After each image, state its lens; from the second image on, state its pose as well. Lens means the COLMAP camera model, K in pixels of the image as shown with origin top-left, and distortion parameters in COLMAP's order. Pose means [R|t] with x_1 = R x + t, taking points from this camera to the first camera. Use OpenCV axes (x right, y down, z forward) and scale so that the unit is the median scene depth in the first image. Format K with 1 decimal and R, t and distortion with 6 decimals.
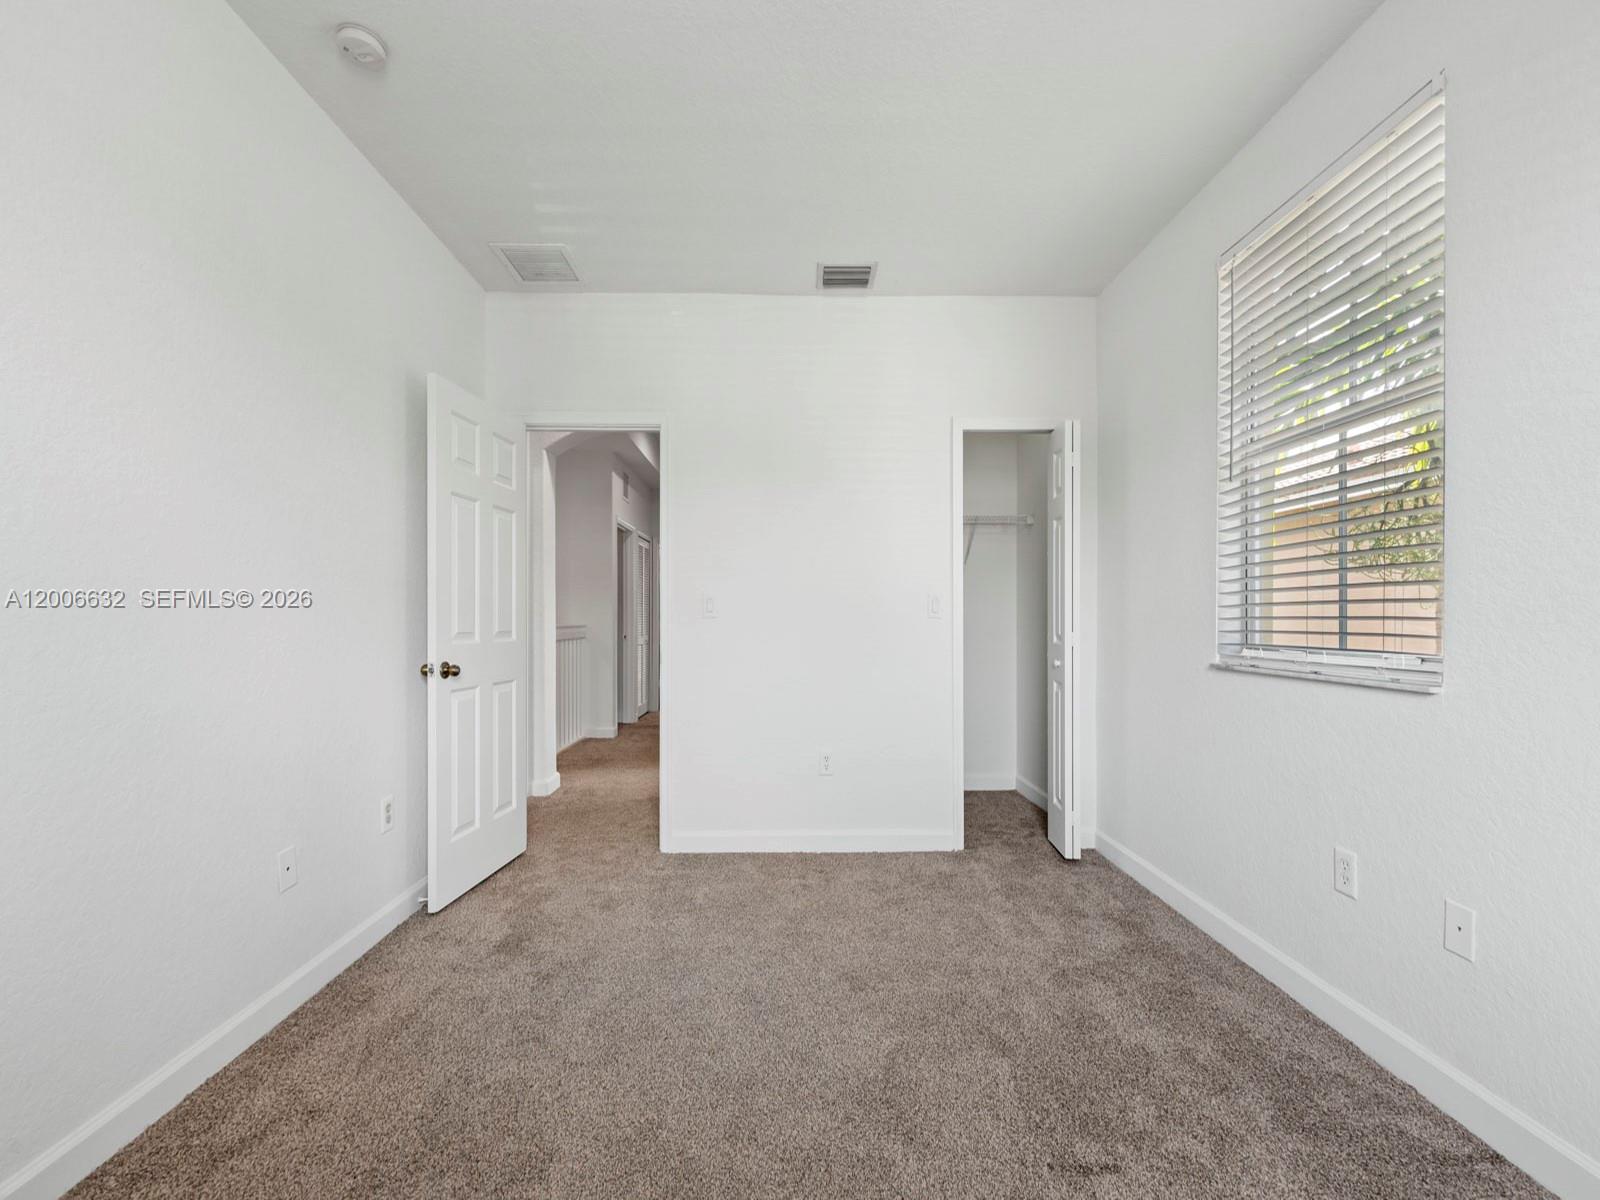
lens RADIAL K [[655.8, 0, 792.9], [0, 655.8, 605.0], [0, 0, 1]] dist [-0.000825, -0.000410]
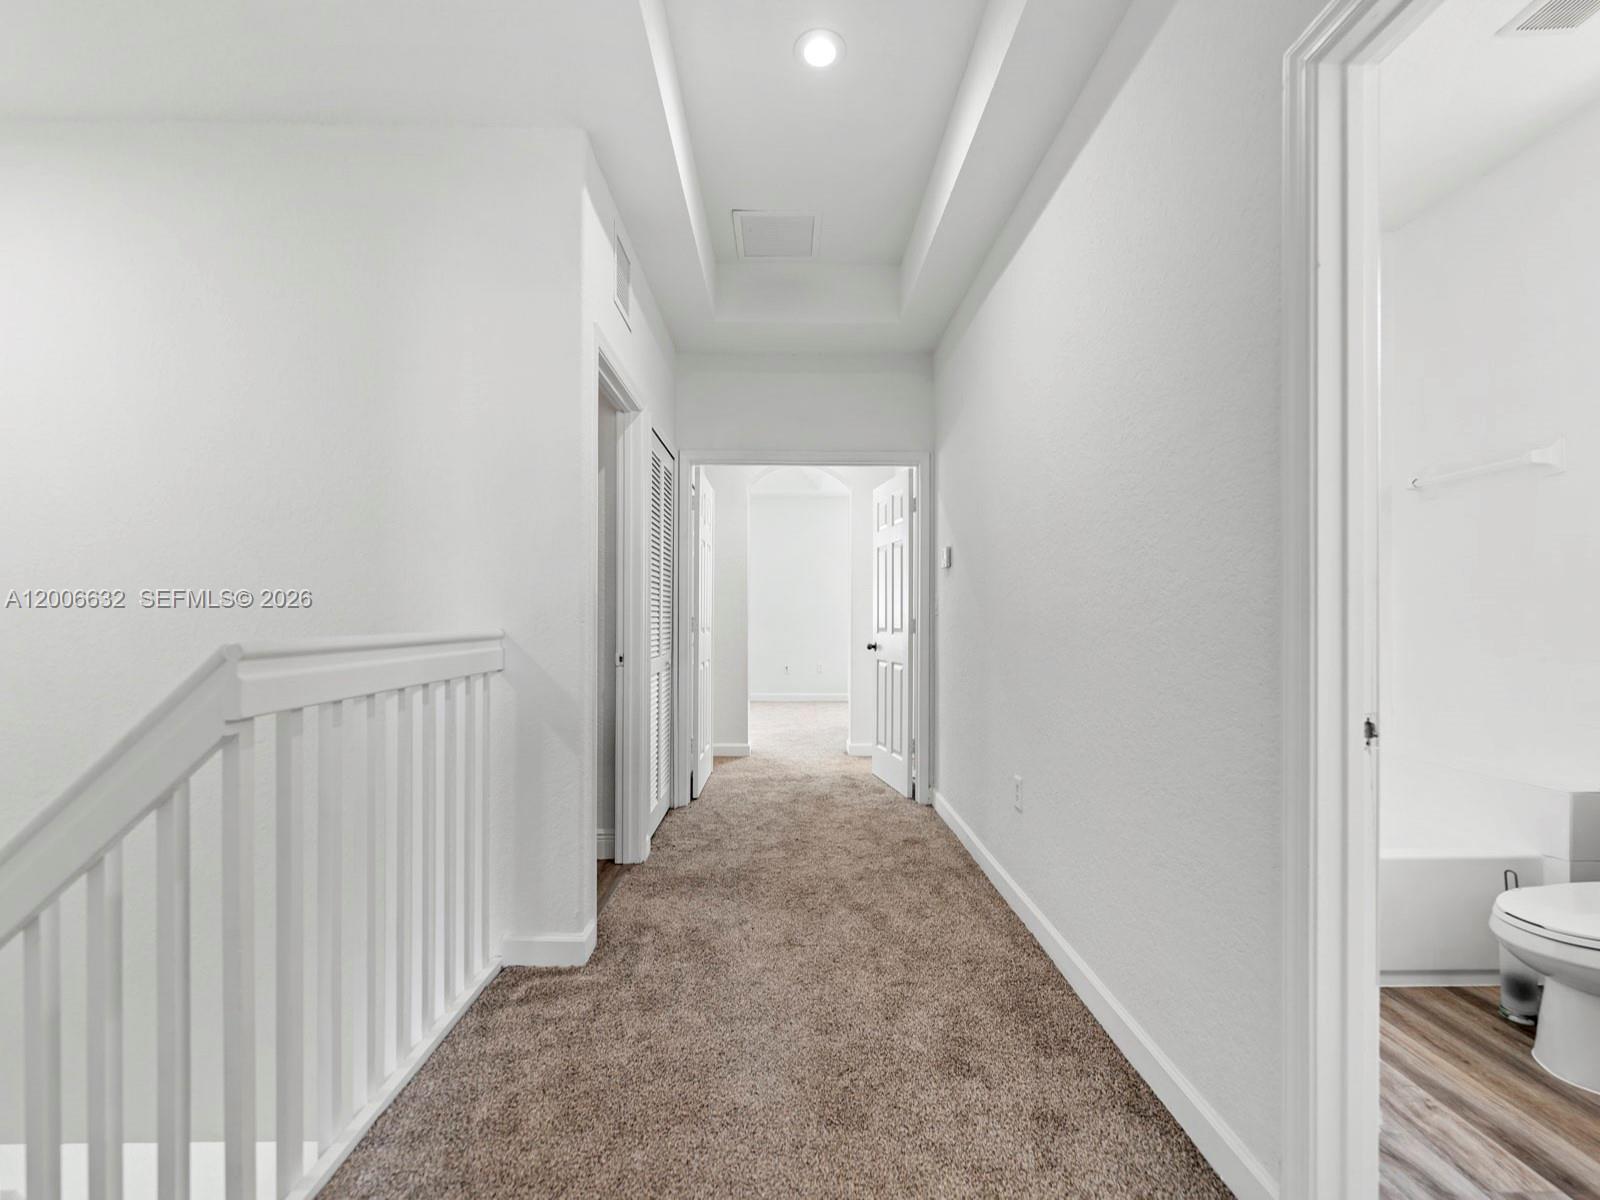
lens RADIAL K [[655.8, 0, 792.9], [0, 655.8, 605.0], [0, 0, 1]] dist [-0.000825, -0.000410]
pose [[0.999993, 0.002127, -0.003191, -0.150876], [-0.002100, 0.999963, 0.008316, 0.010153], [0.003209, -0.008309, 0.999960, 0.605195]]
